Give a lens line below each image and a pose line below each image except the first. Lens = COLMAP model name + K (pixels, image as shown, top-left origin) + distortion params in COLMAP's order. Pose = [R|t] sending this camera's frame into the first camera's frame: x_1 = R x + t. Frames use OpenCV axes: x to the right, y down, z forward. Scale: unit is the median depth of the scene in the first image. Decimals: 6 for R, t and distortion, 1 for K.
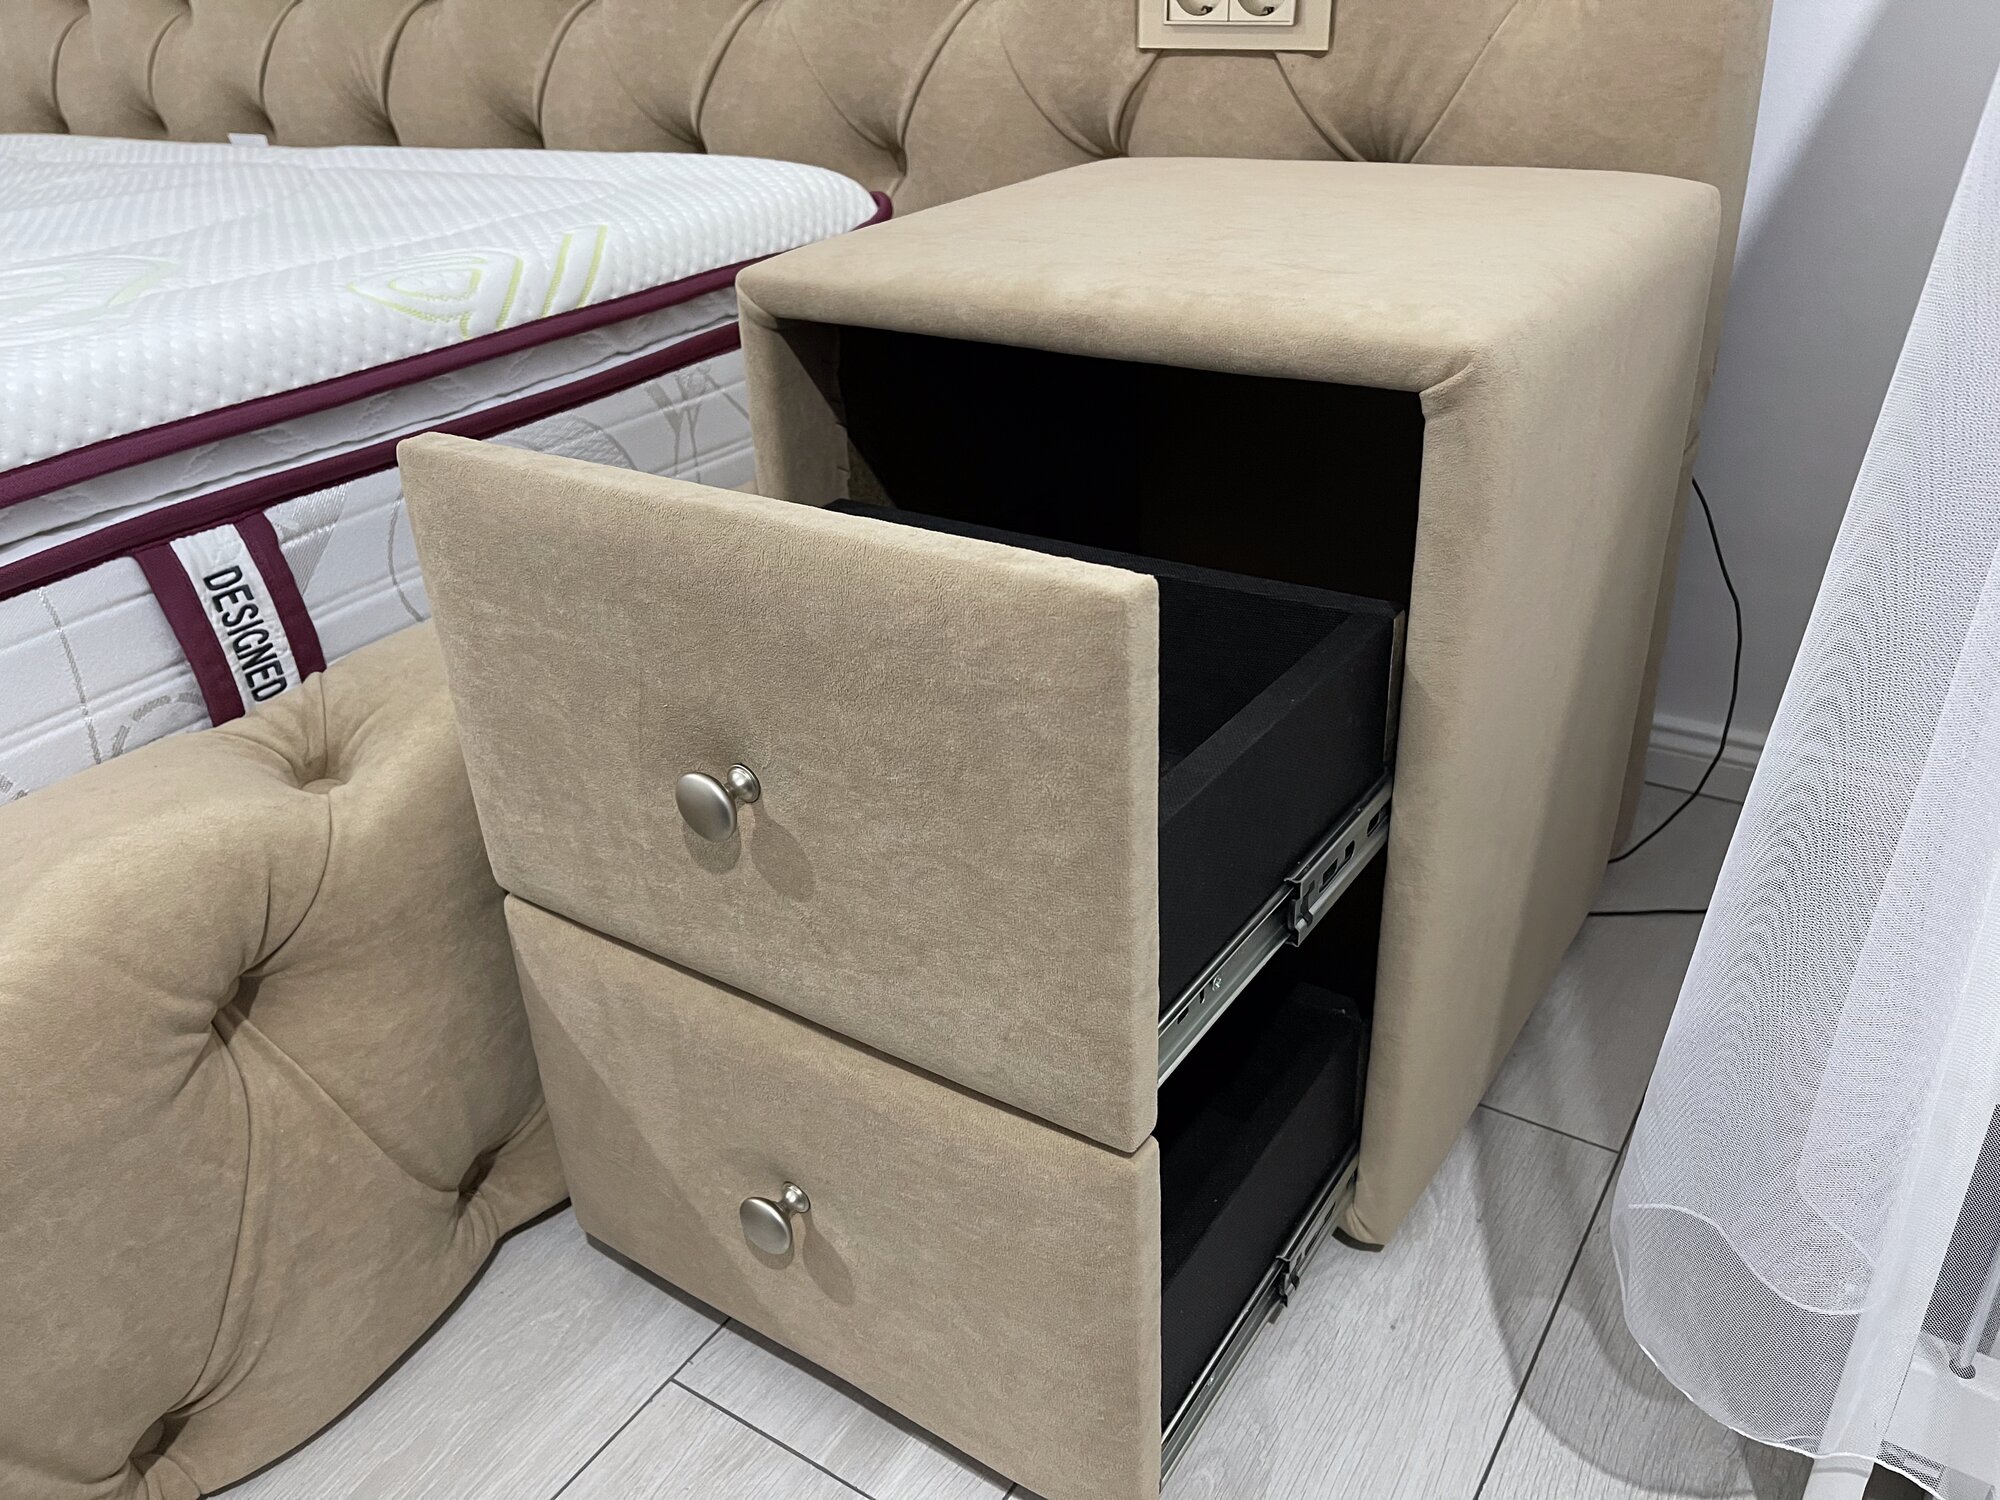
lens RADIAL K [[1525.1, 0, 1007.5], [0, 1525.1, 758.6], [0, 0, 1]] dist [0.076423, -0.108748]
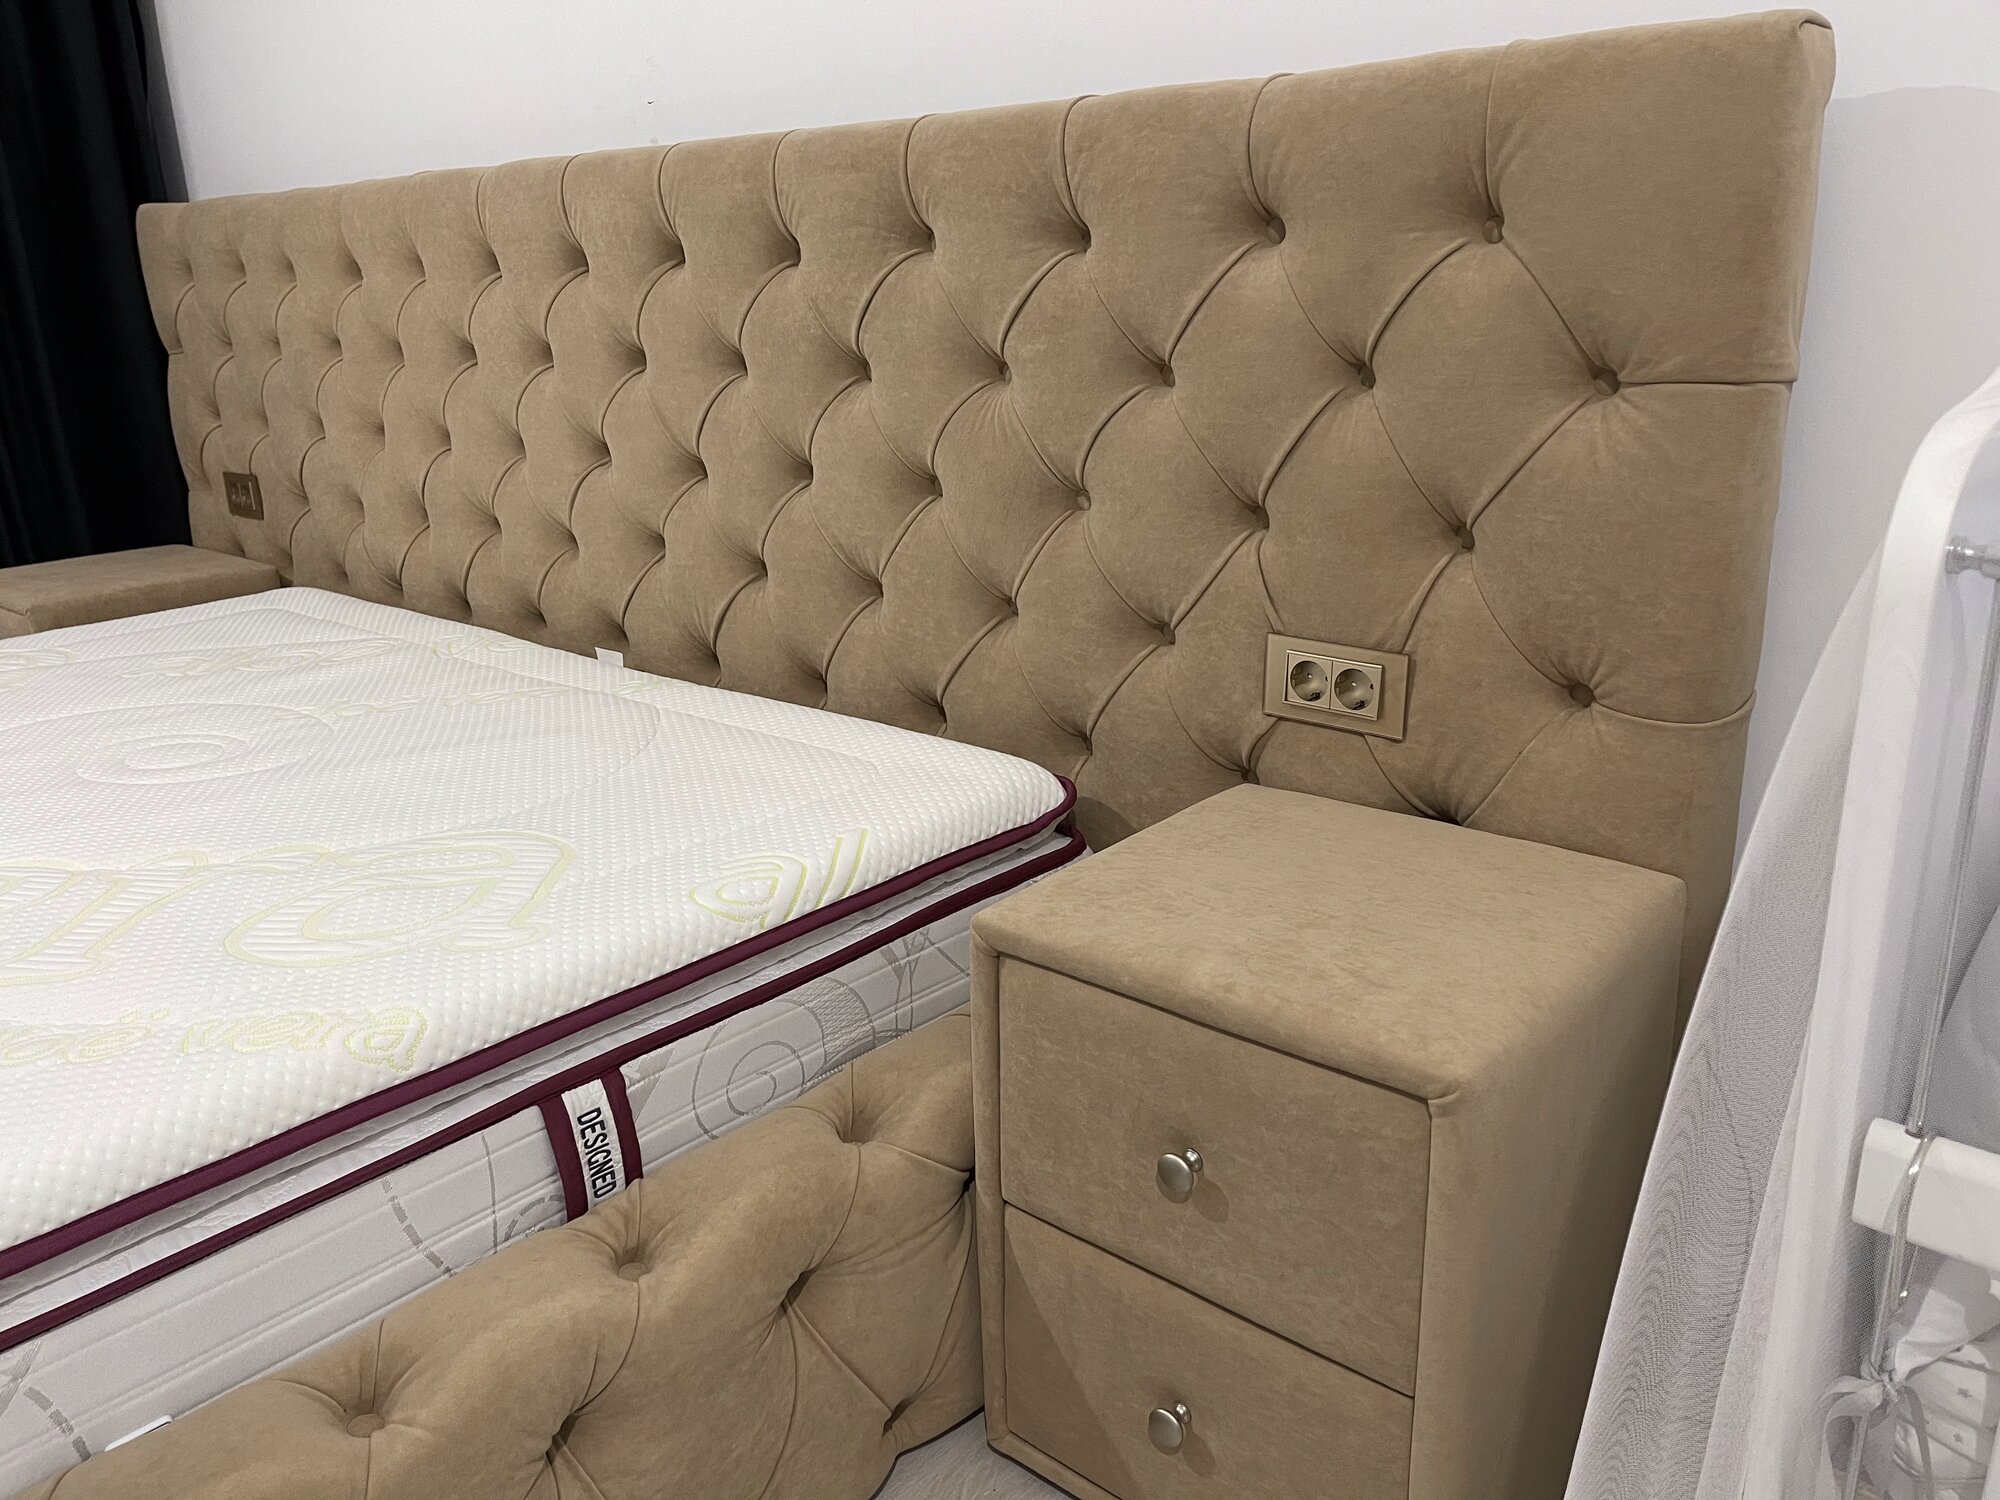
lens RADIAL K [[1520.5, 0, 1001.6], [0, 1520.5, 756.2], [0, 0, 1]] dist [0.076606, -0.104369]
pose [[0.987588, 0.066930, -0.142090, 0.067241], [-0.091790, 0.980039, -0.176345, -0.227106], [0.127451, 0.187198, 0.974019, -0.436512]]
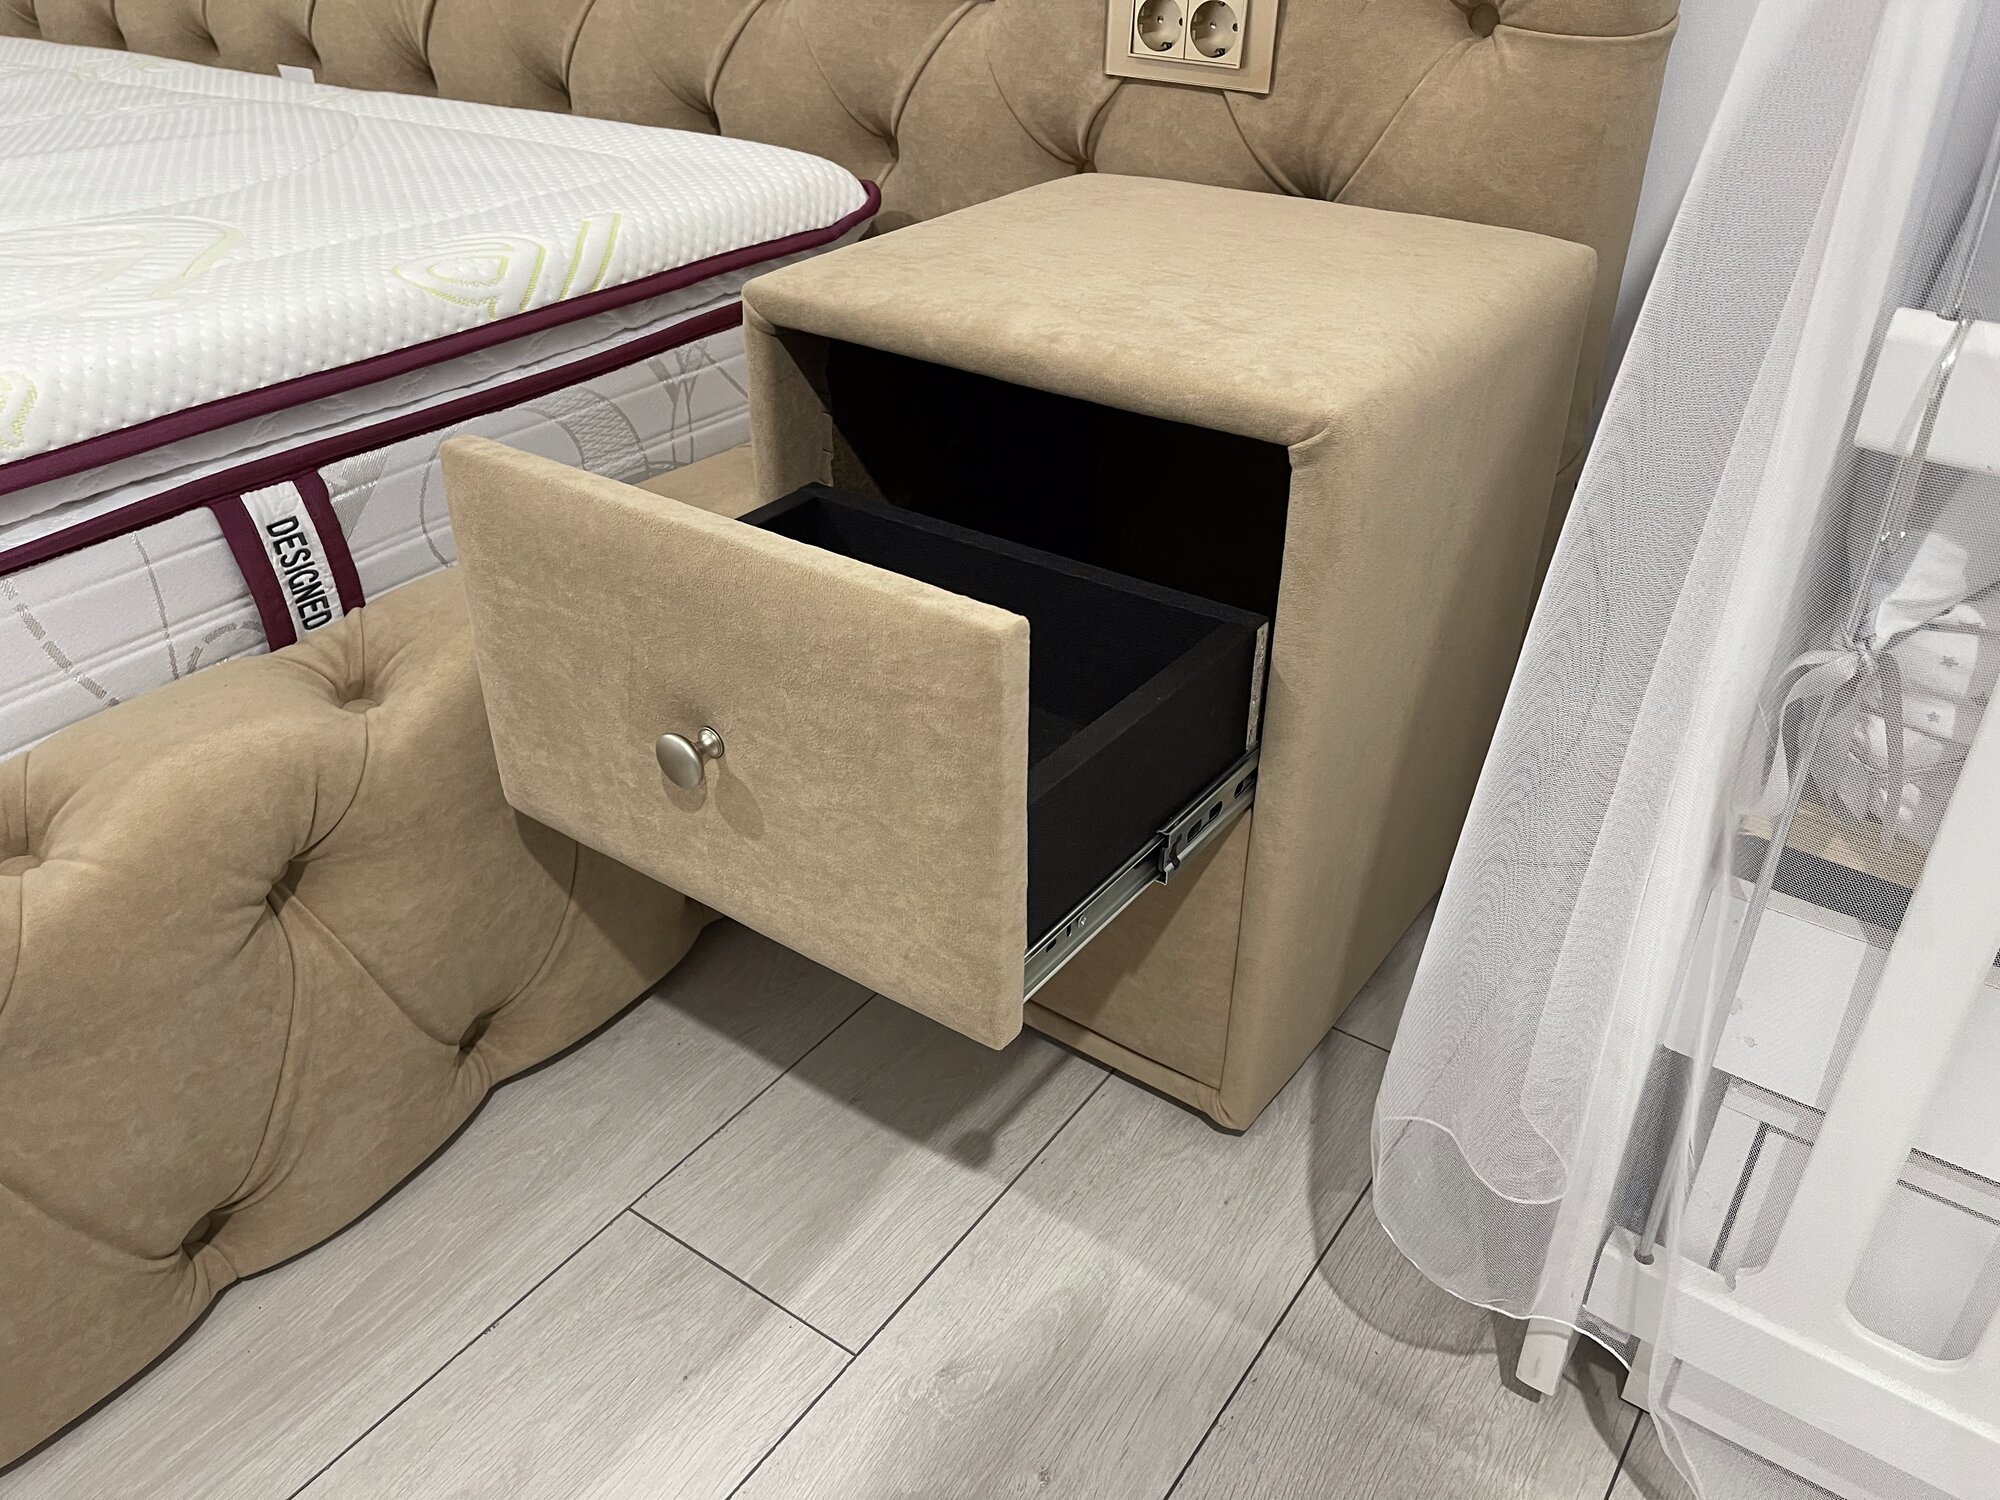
lens RADIAL K [[1520.5, 0, 1001.6], [0, 1520.5, 756.2], [0, 0, 1]] dist [0.076606, -0.104369]
pose [[0.998148, 0.060771, -0.002724, 0.058535], [-0.060487, 0.996255, 0.061780, -0.046034], [0.006468, -0.061501, 0.998086, -0.188301]]
